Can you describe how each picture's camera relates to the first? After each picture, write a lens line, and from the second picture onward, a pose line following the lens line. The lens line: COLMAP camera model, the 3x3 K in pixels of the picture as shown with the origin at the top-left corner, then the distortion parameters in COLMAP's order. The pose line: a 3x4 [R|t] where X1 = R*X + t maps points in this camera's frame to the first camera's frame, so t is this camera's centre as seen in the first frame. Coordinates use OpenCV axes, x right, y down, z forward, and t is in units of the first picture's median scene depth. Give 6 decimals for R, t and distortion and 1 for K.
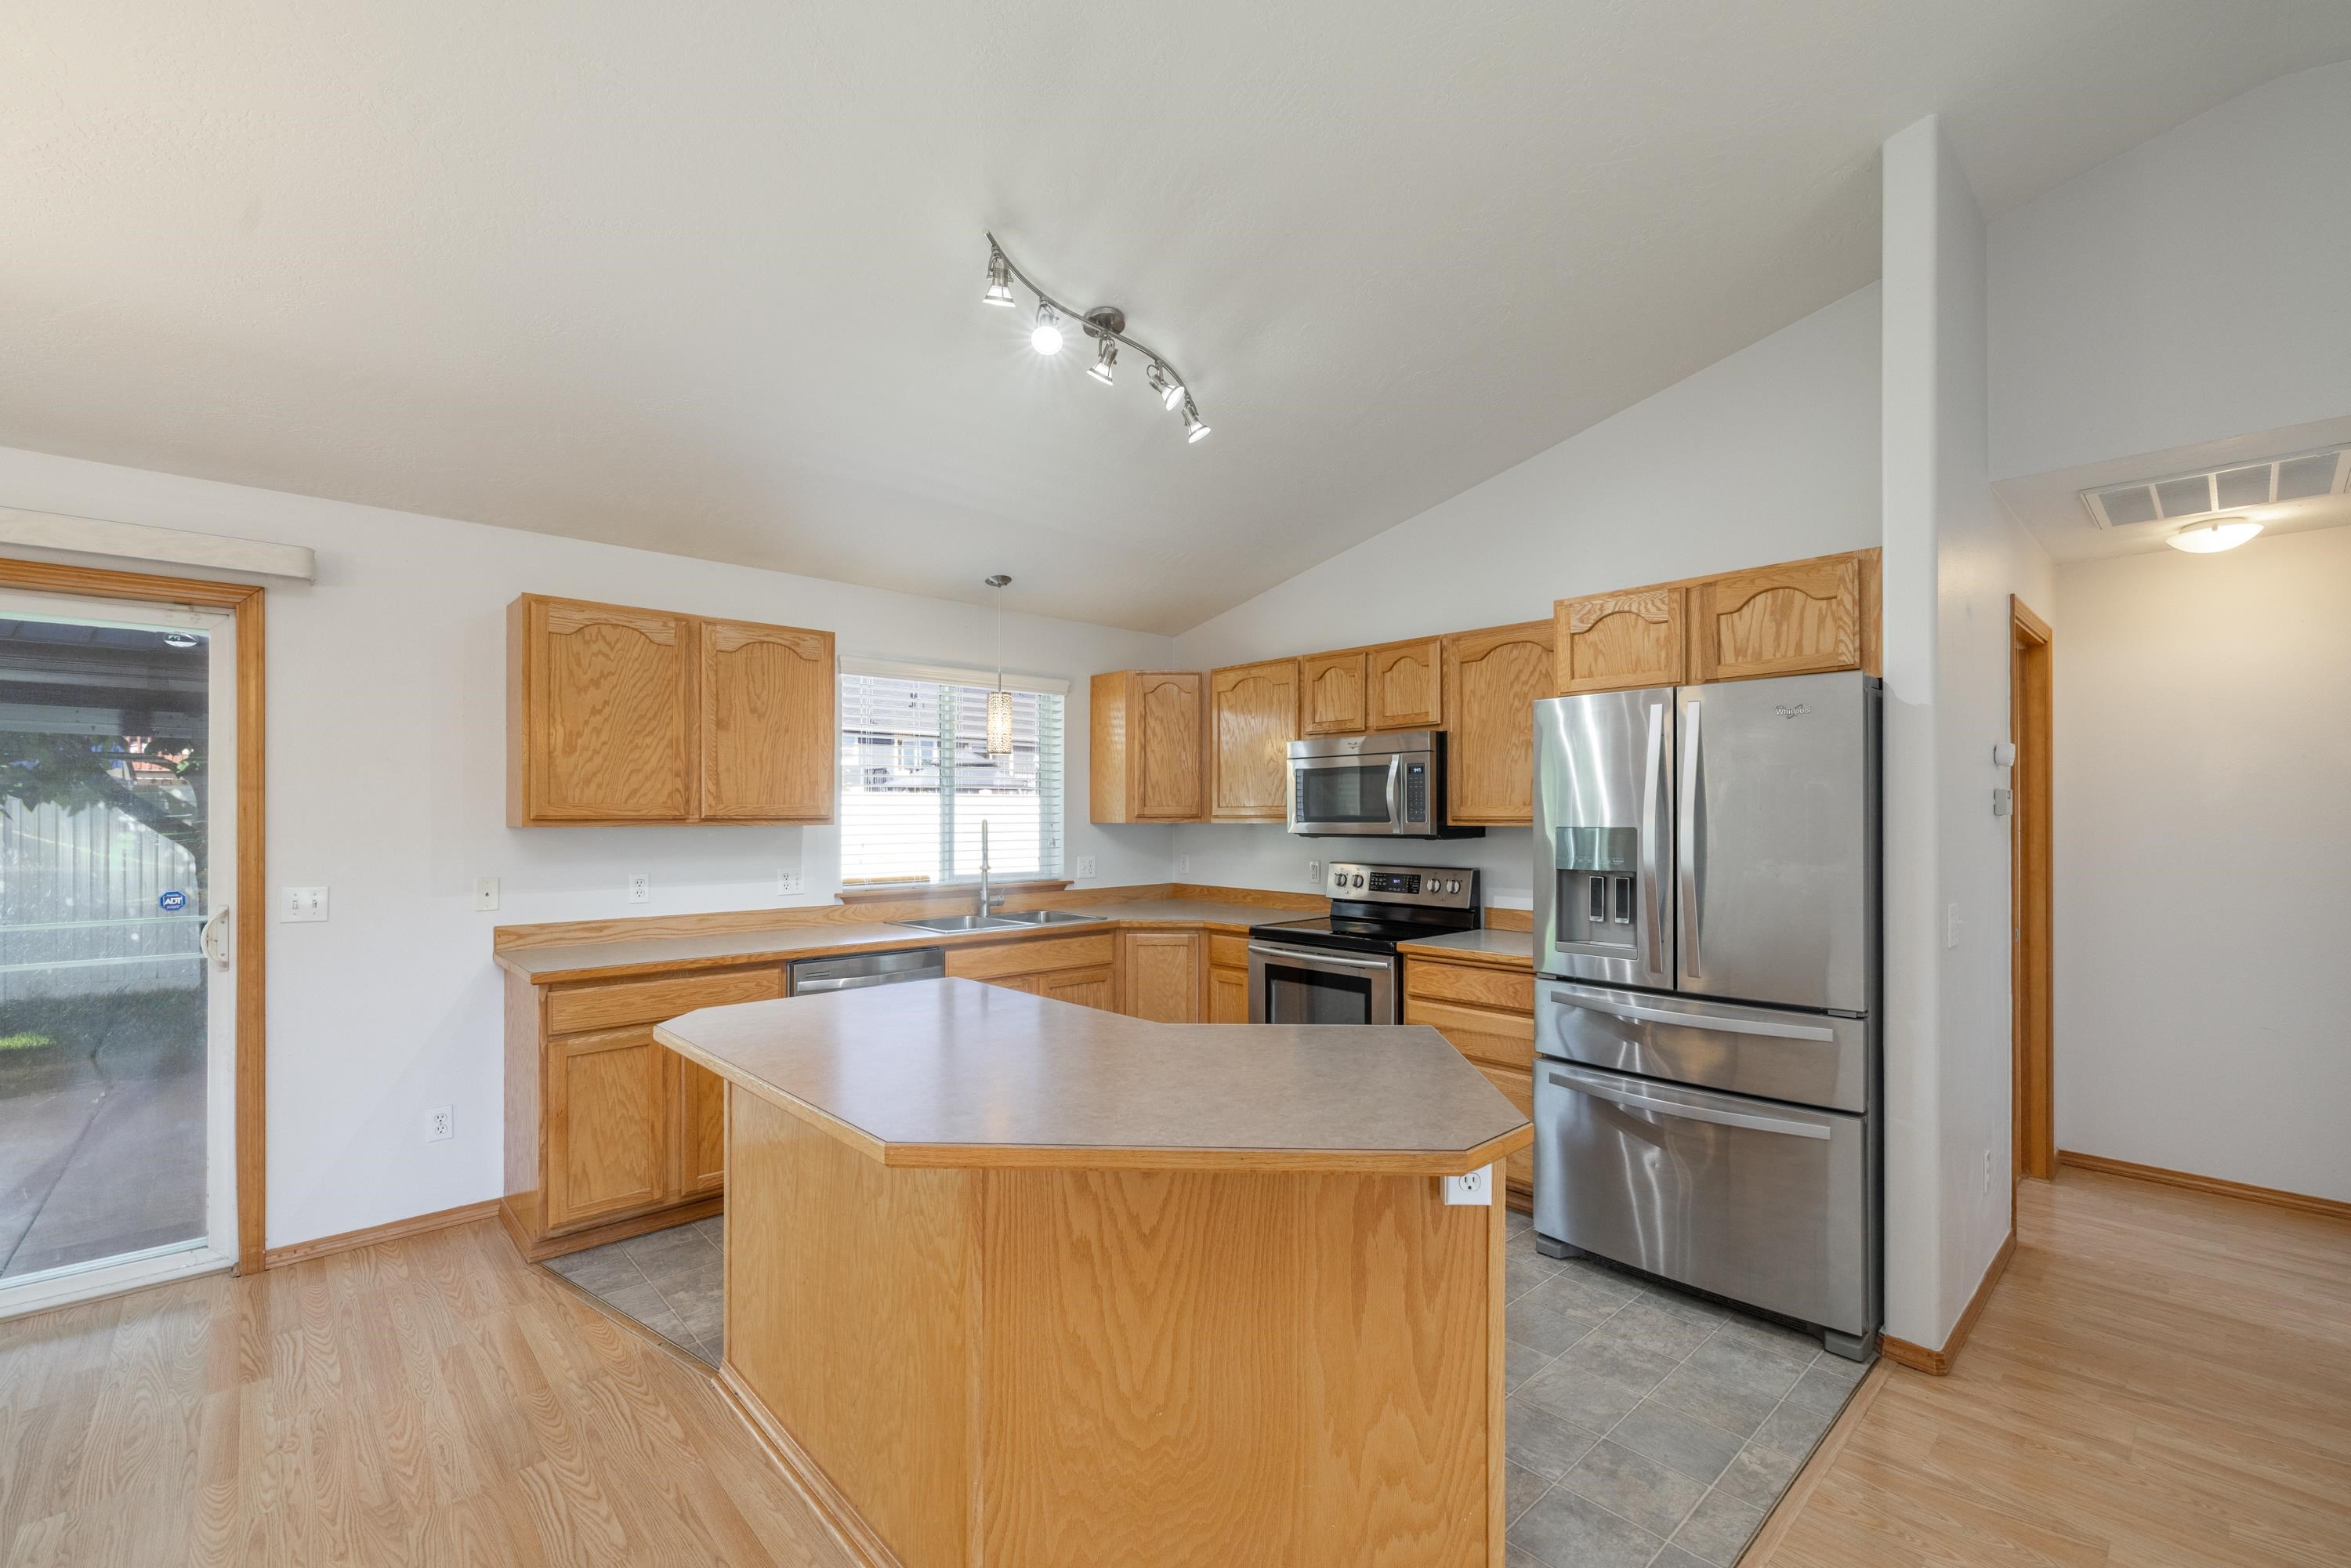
lens RADIAL K [[977.0, 0, 1153.1], [0, 977.0, 815.2], [0, 0, 1]] dist [0.000352, -0.000050]
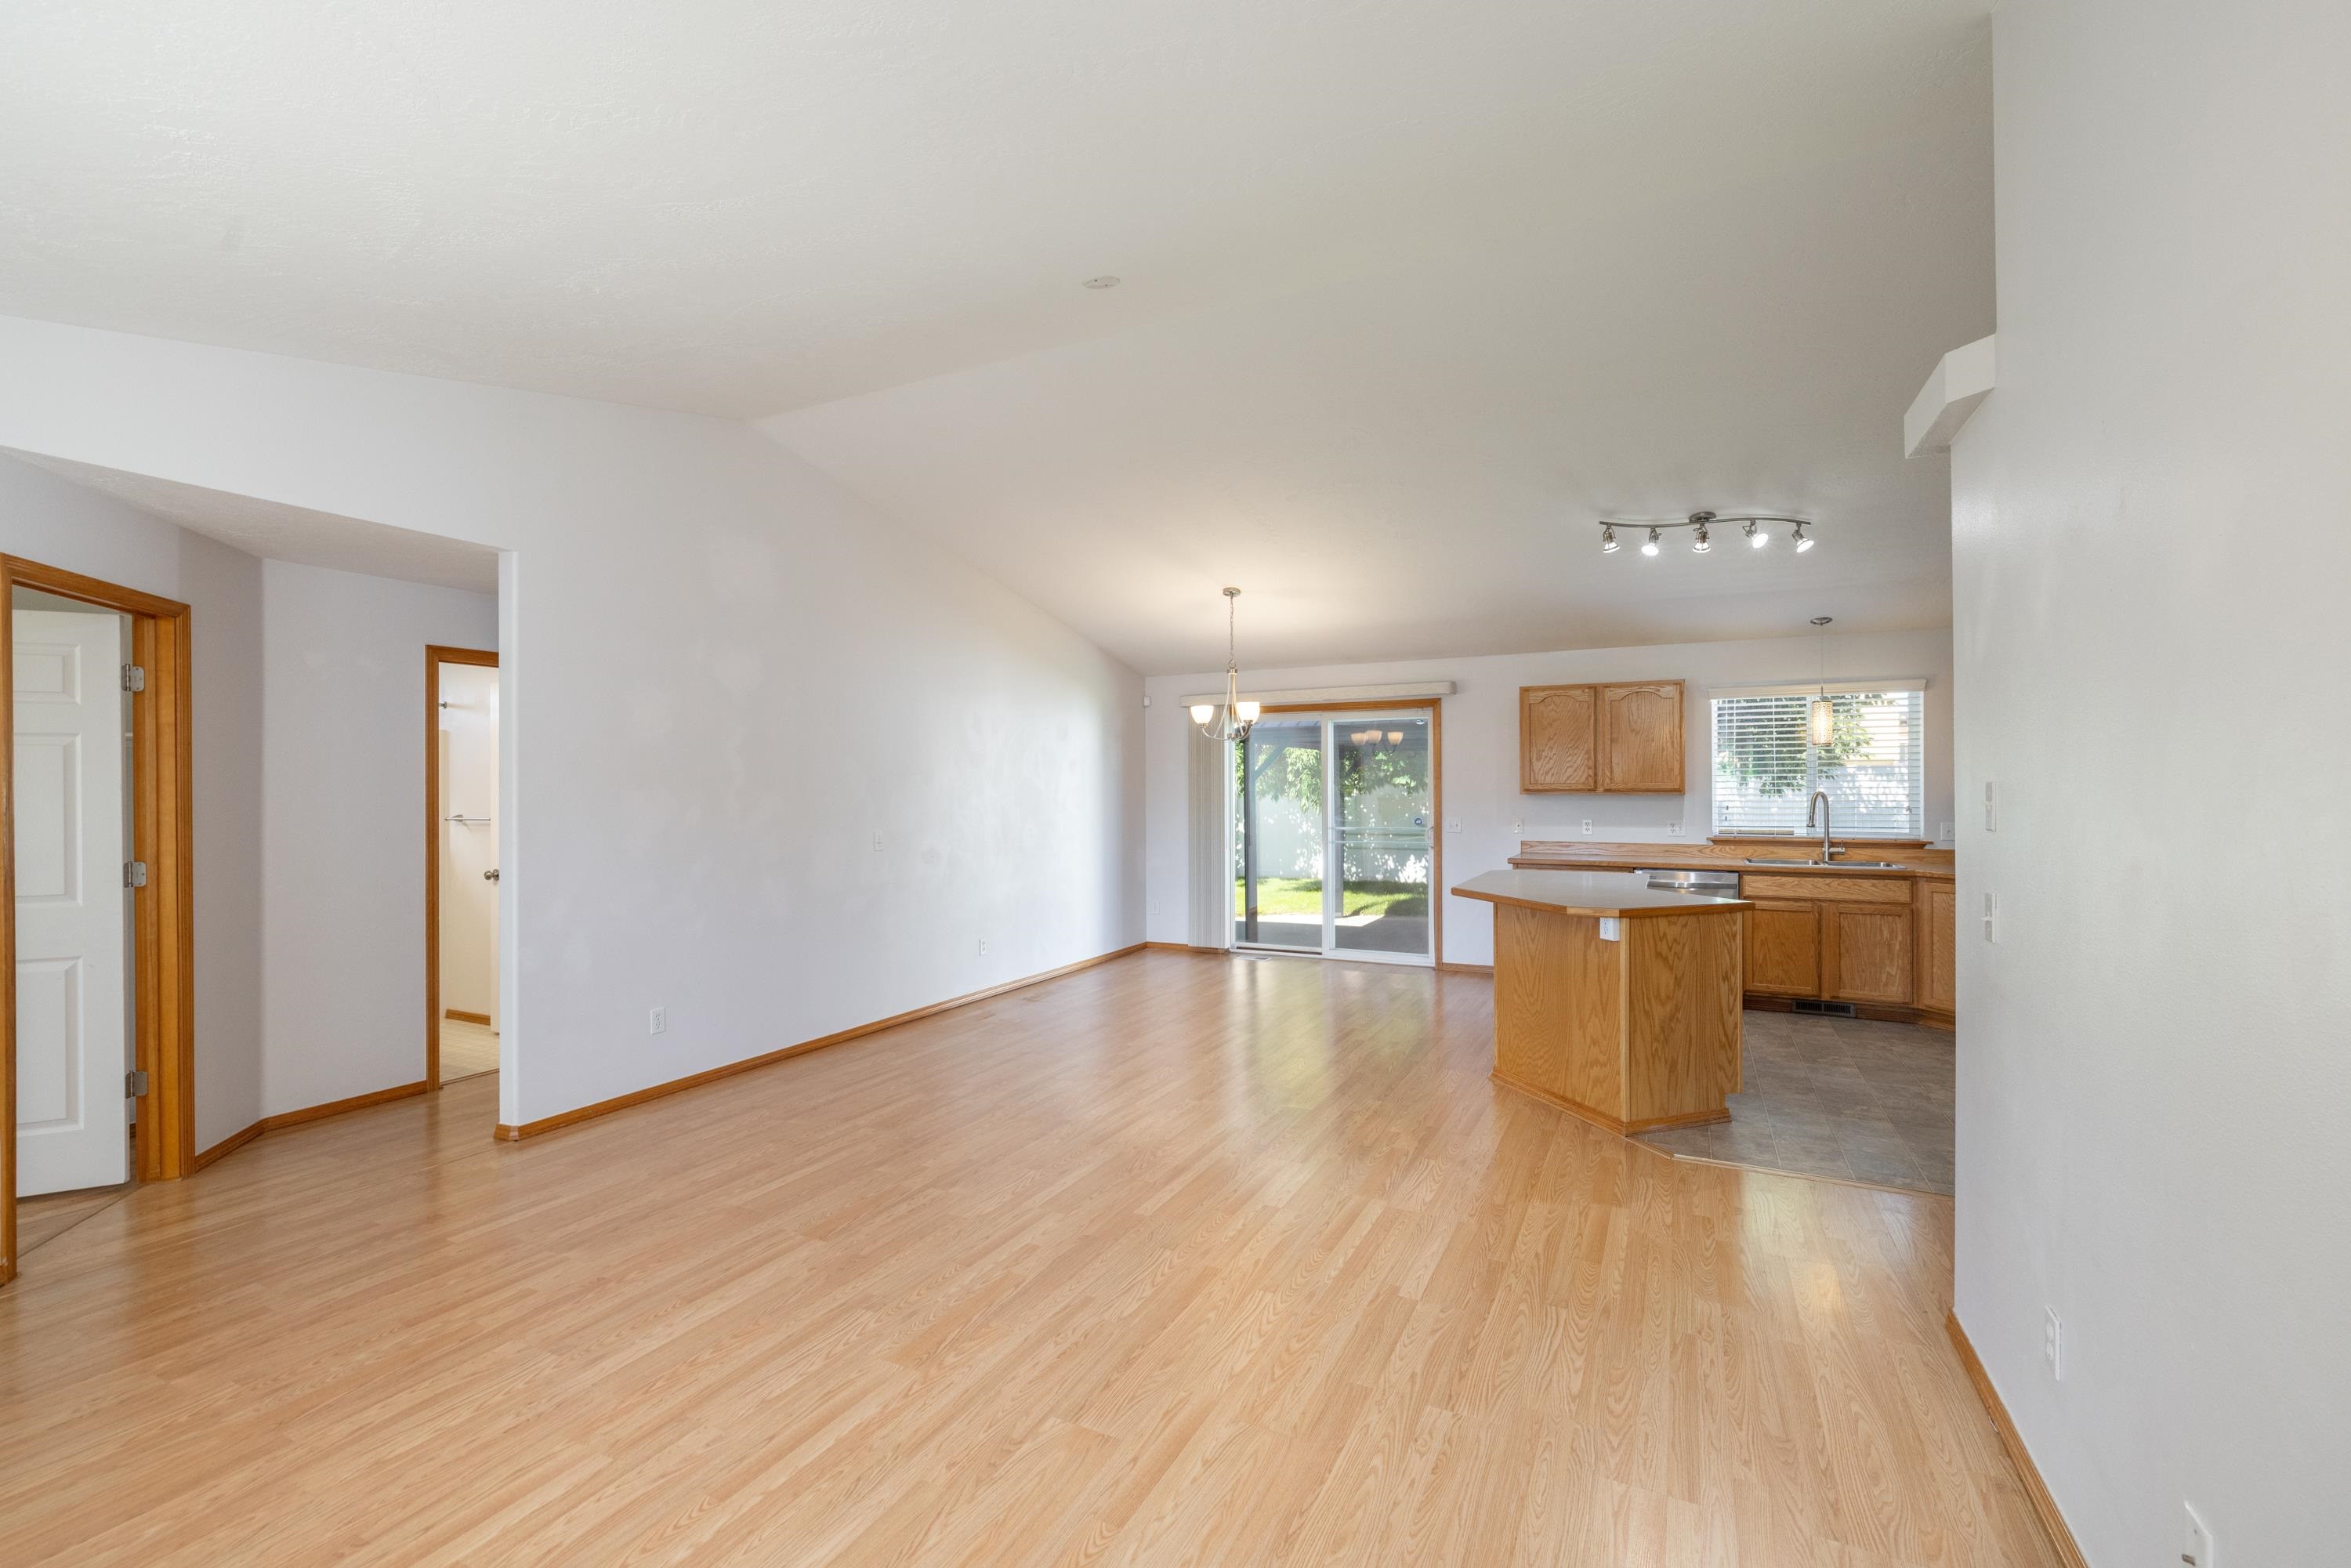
lens RADIAL K [[1105.9, 0, 1138.5], [0, 1105.9, 787.1], [0, 0, 1]] dist [0.008319, 0.000271]
pose [[0.330593, -0.000369, -0.943773, 1.224504], [0.003756, 0.999993, 0.000925, -0.007843], [0.943766, -0.003851, 0.330592, -0.541089]]
